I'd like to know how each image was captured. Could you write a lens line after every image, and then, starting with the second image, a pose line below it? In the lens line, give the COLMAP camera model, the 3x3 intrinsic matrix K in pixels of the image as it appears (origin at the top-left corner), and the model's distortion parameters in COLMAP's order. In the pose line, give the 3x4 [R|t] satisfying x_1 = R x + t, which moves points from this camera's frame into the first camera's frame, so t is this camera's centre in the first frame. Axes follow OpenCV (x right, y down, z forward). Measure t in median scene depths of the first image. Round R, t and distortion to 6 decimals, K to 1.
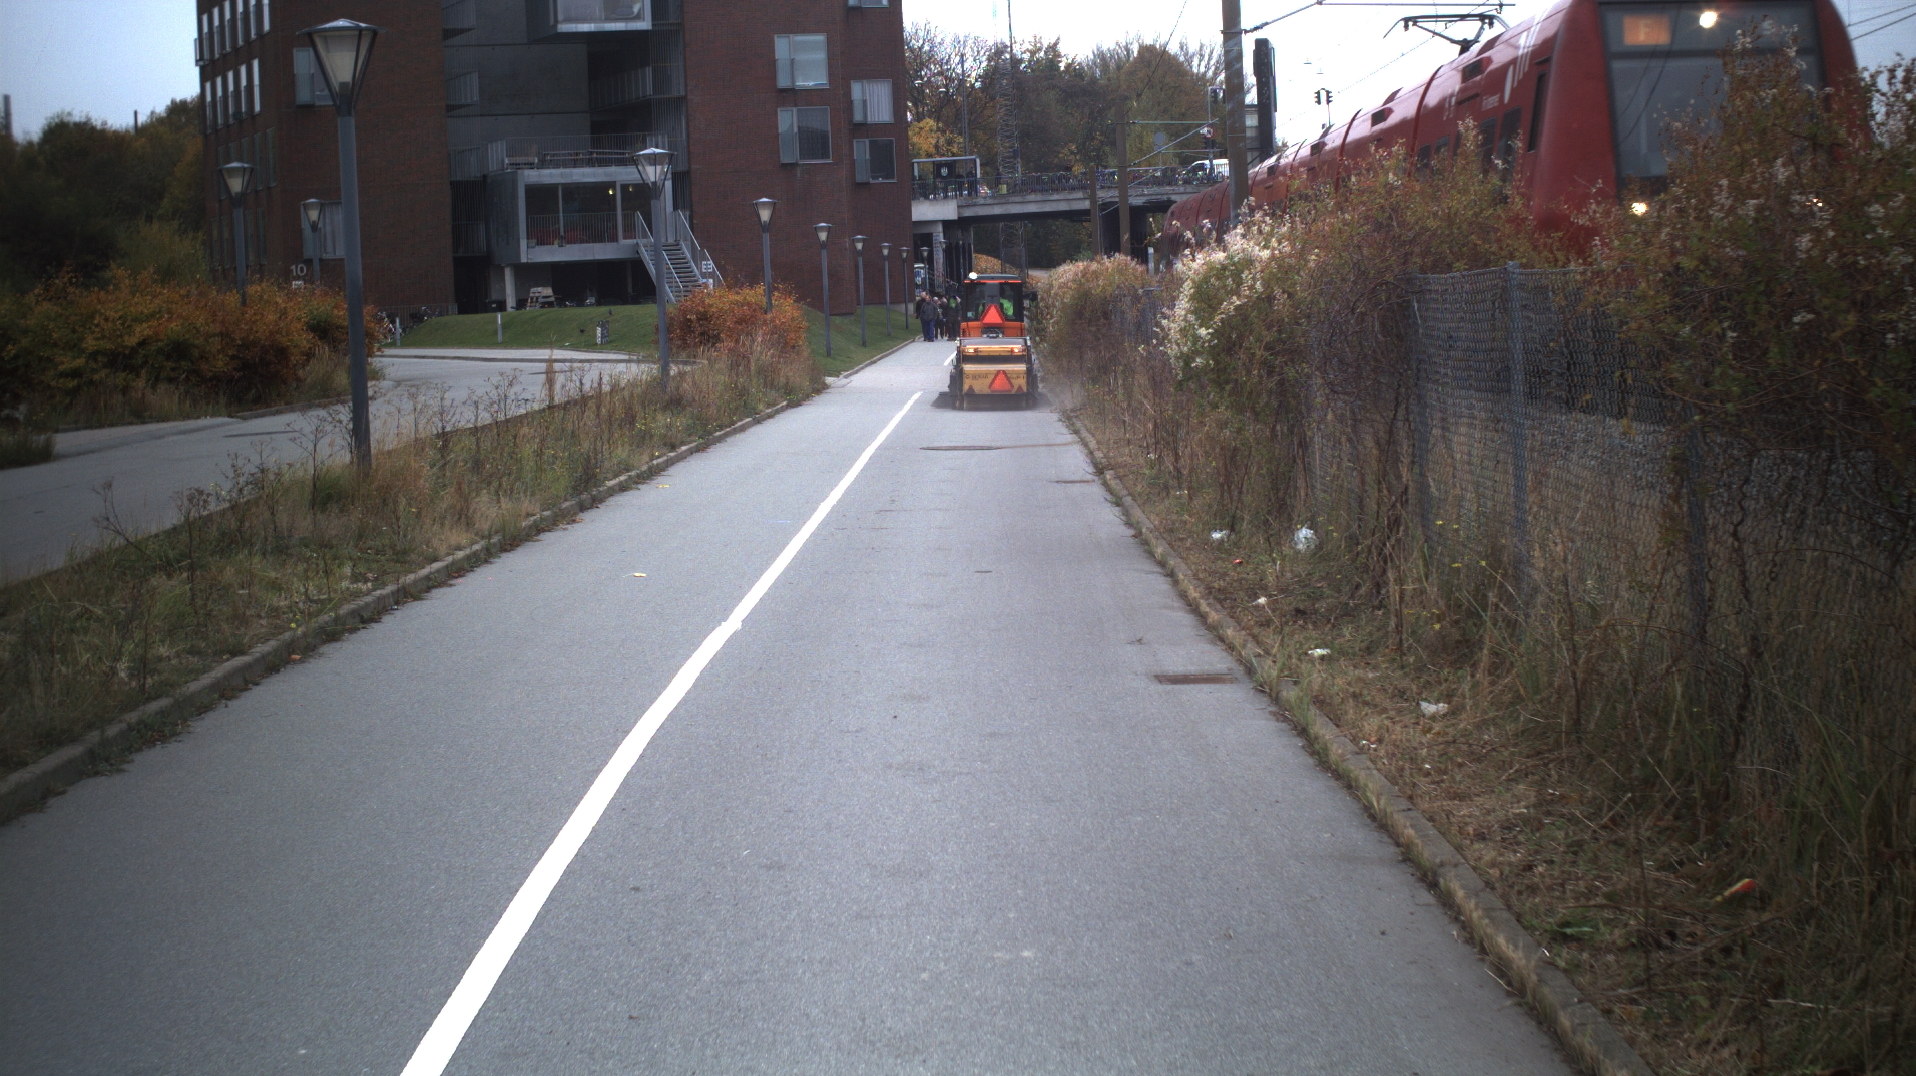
lens RADIAL K [[3733.6, 0, 958.0], [0, 3733.6, 538.0], [0, 0, 1]] dist [-0.295694, 0.266434]
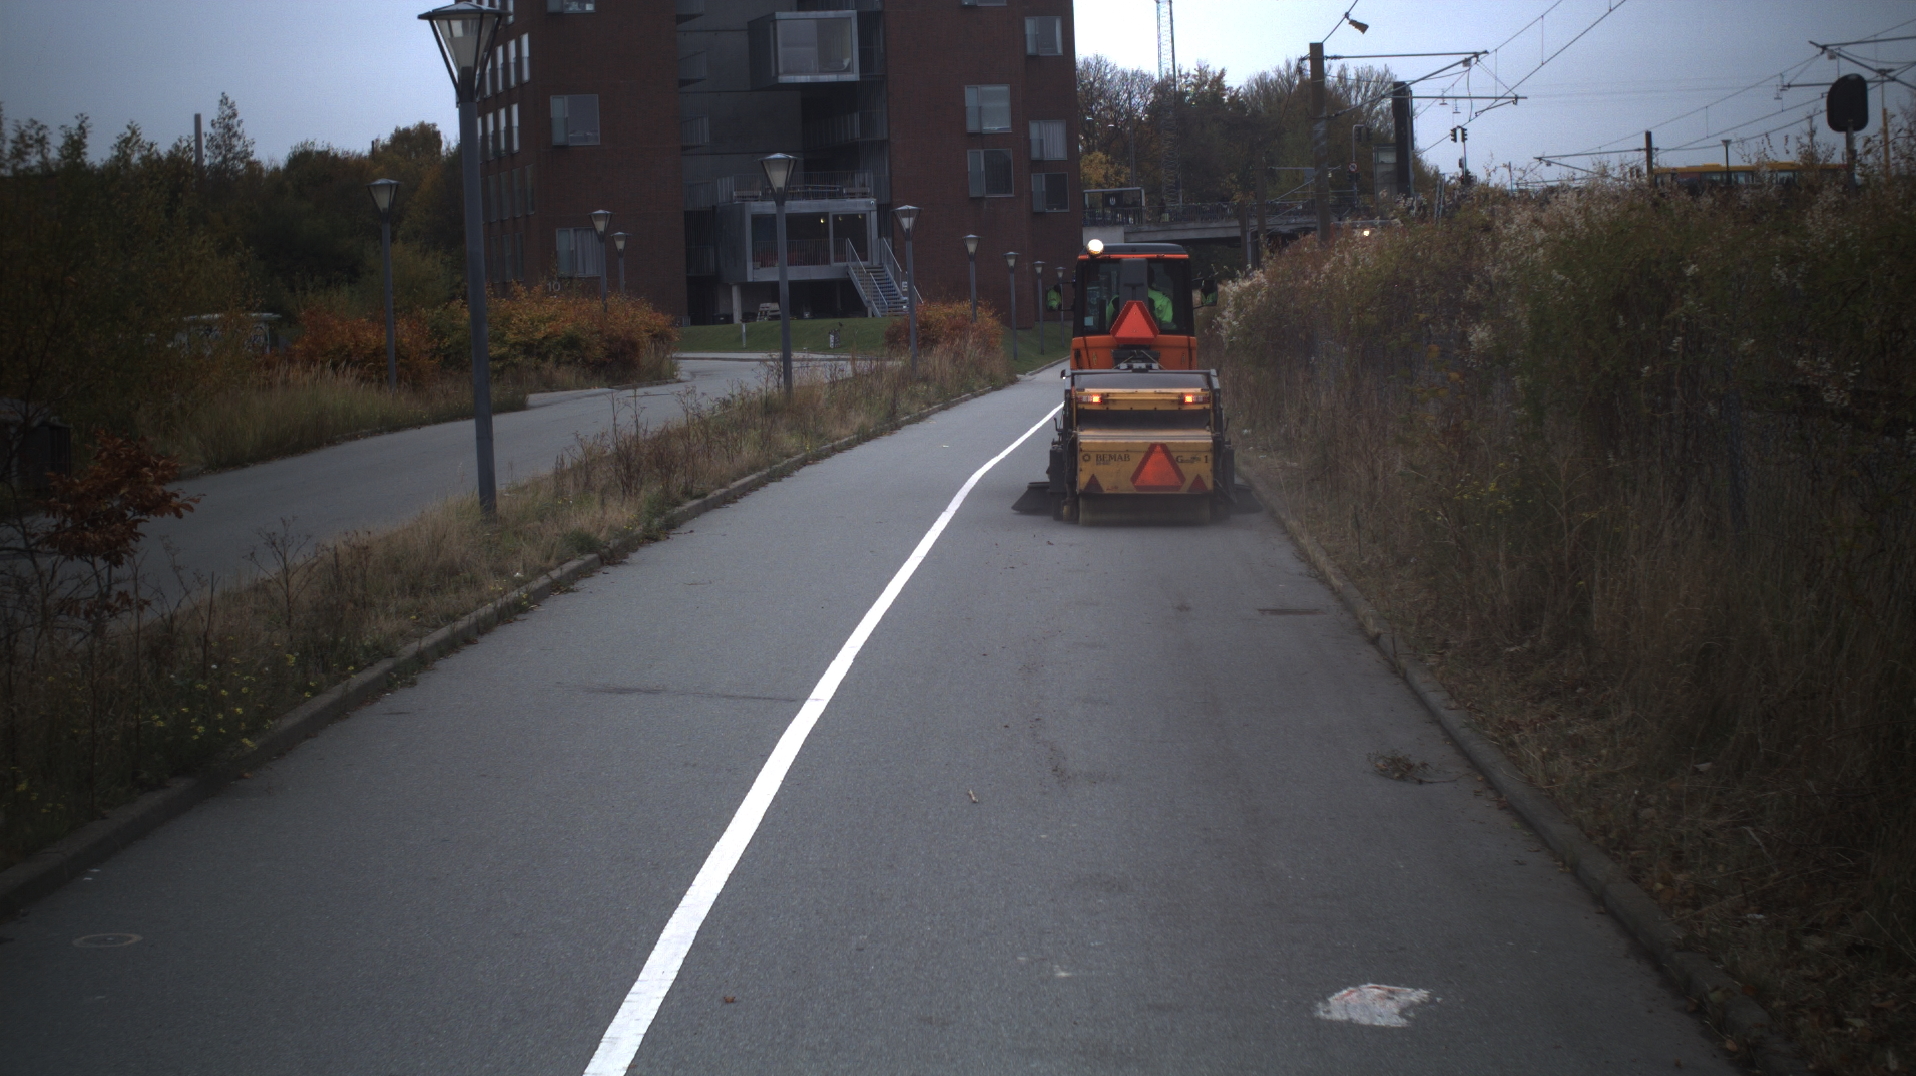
lens RADIAL K [[3710.5, 0, 957.7], [0, 3710.5, 623.8], [0, 0, 1]] dist [-0.233480, 0.104849]
pose [[0.998947, 0.008504, -0.045080, 0.001507], [-0.007685, 0.999803, 0.018311, 0.011078], [0.045227, -0.017945, 0.998816, -0.154445]]
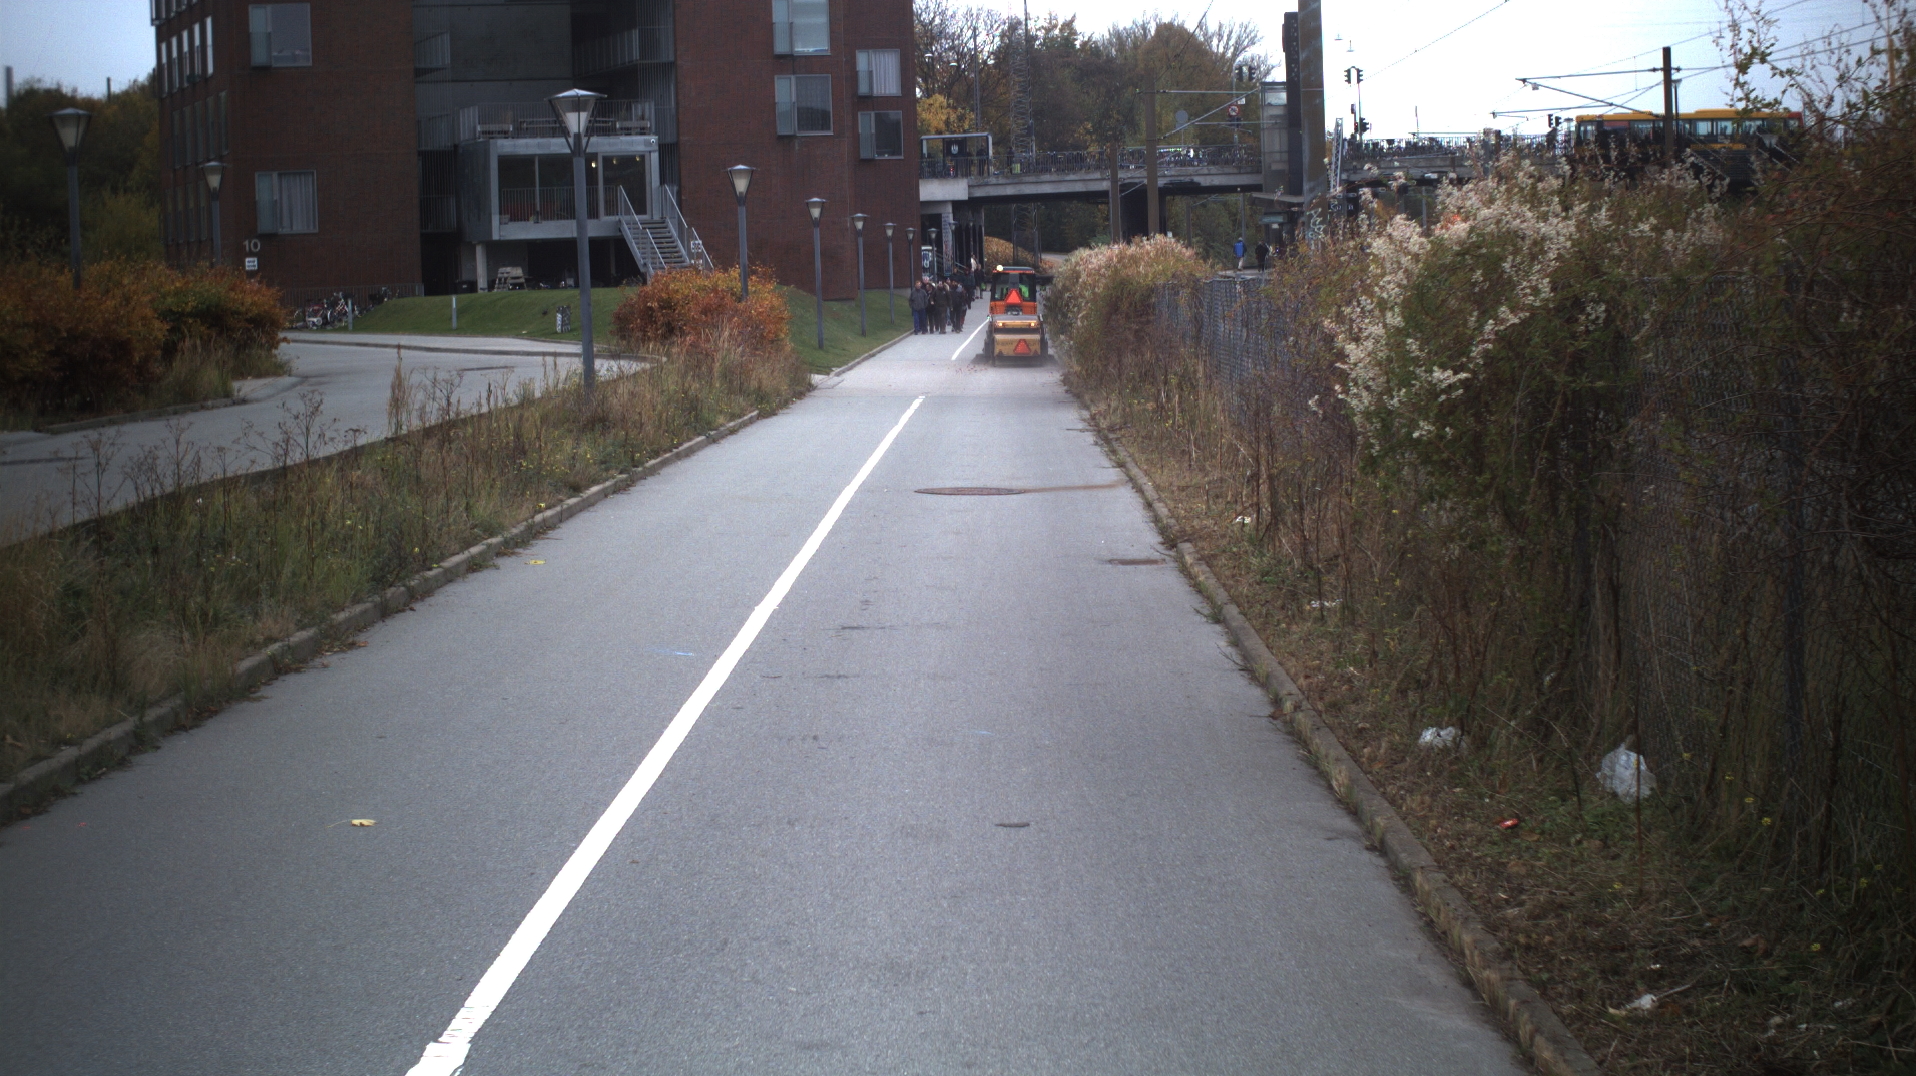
lens RADIAL K [[3733.6, 0, 958.0], [0, 3733.6, 538.0], [0, 0, 1]] dist [-0.295694, 0.266434]
pose [[0.999941, 0.010695, -0.001799, -0.000088], [-0.010687, 0.999933, 0.004459, -0.005561], [0.001847, -0.004439, 0.999988, 0.079157]]
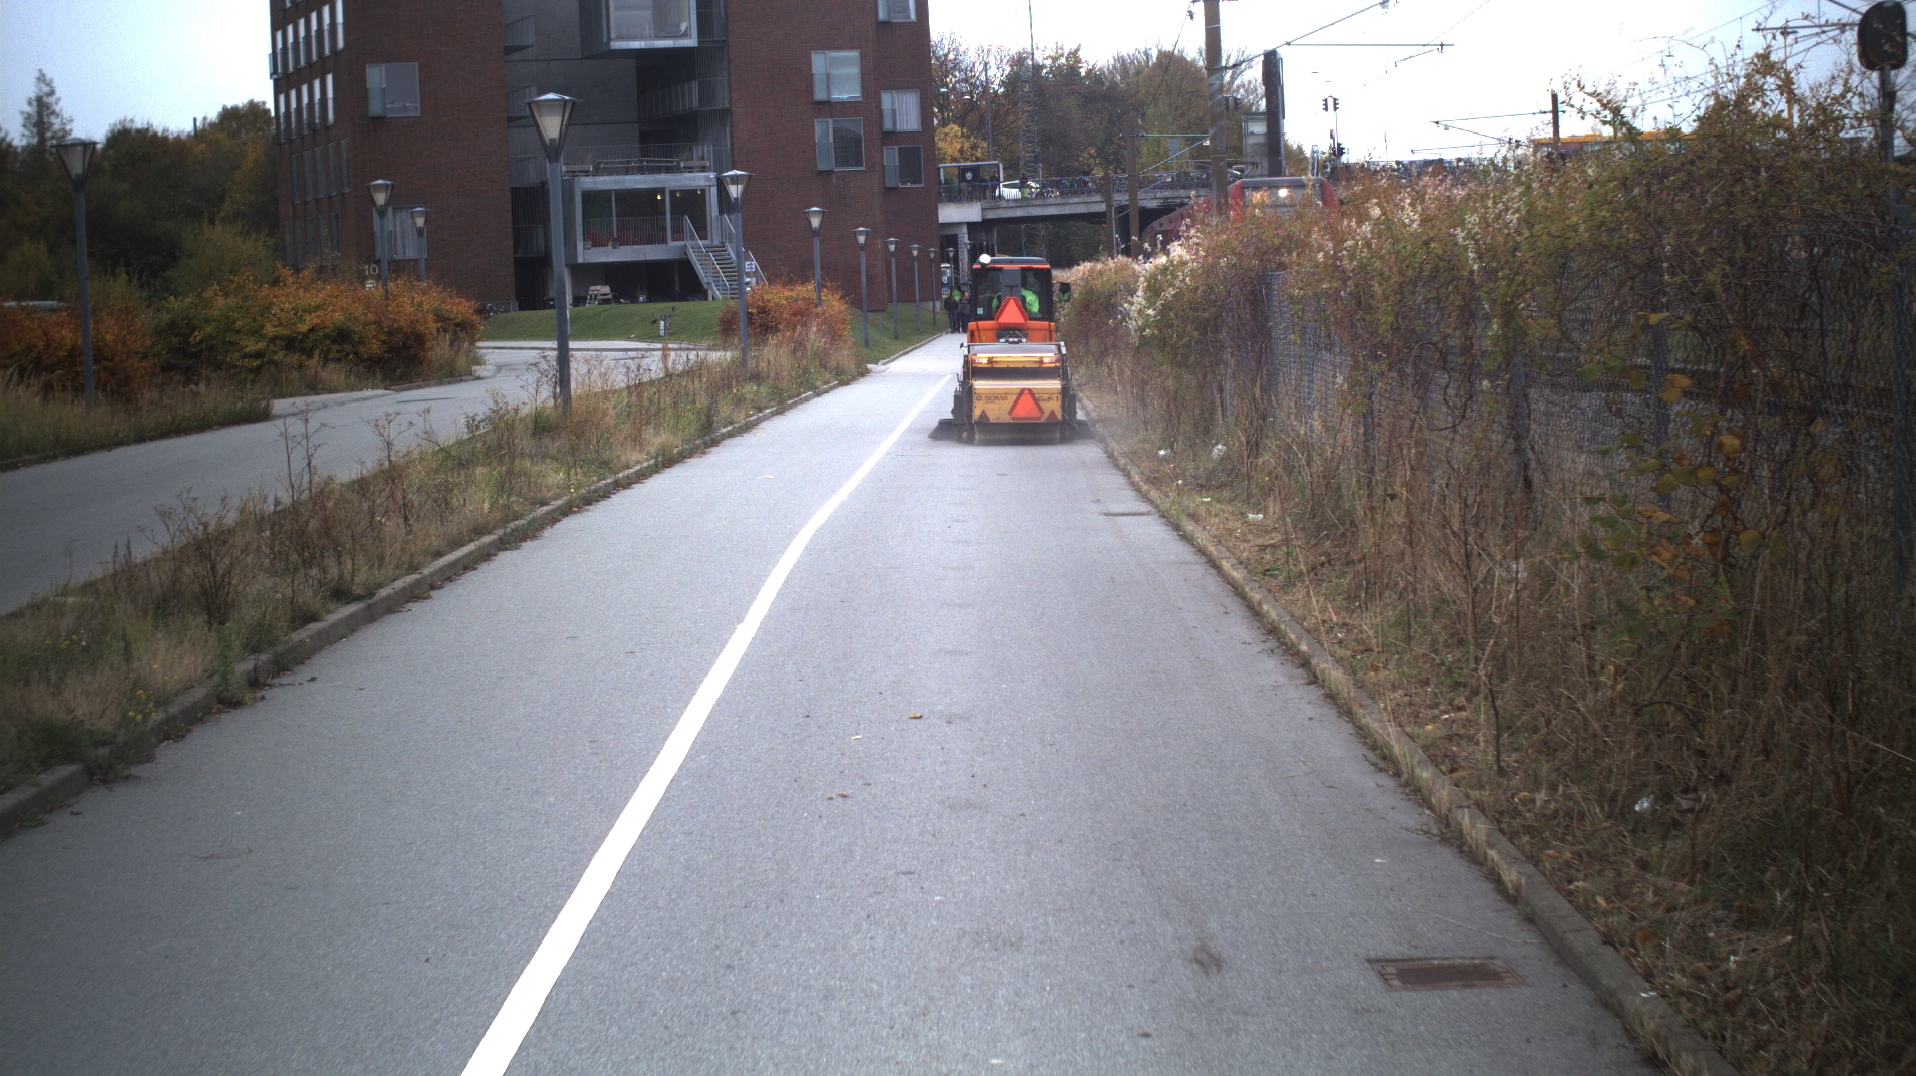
lens RADIAL K [[3733.6, 0, 958.0], [0, 3733.6, 538.0], [0, 0, 1]] dist [-0.295694, 0.266434]
pose [[0.999980, -0.000410, -0.006357, -0.000192], [0.000410, 1.000000, 0.000119, 0.005639], [0.006357, -0.000121, 0.999980, -0.078765]]
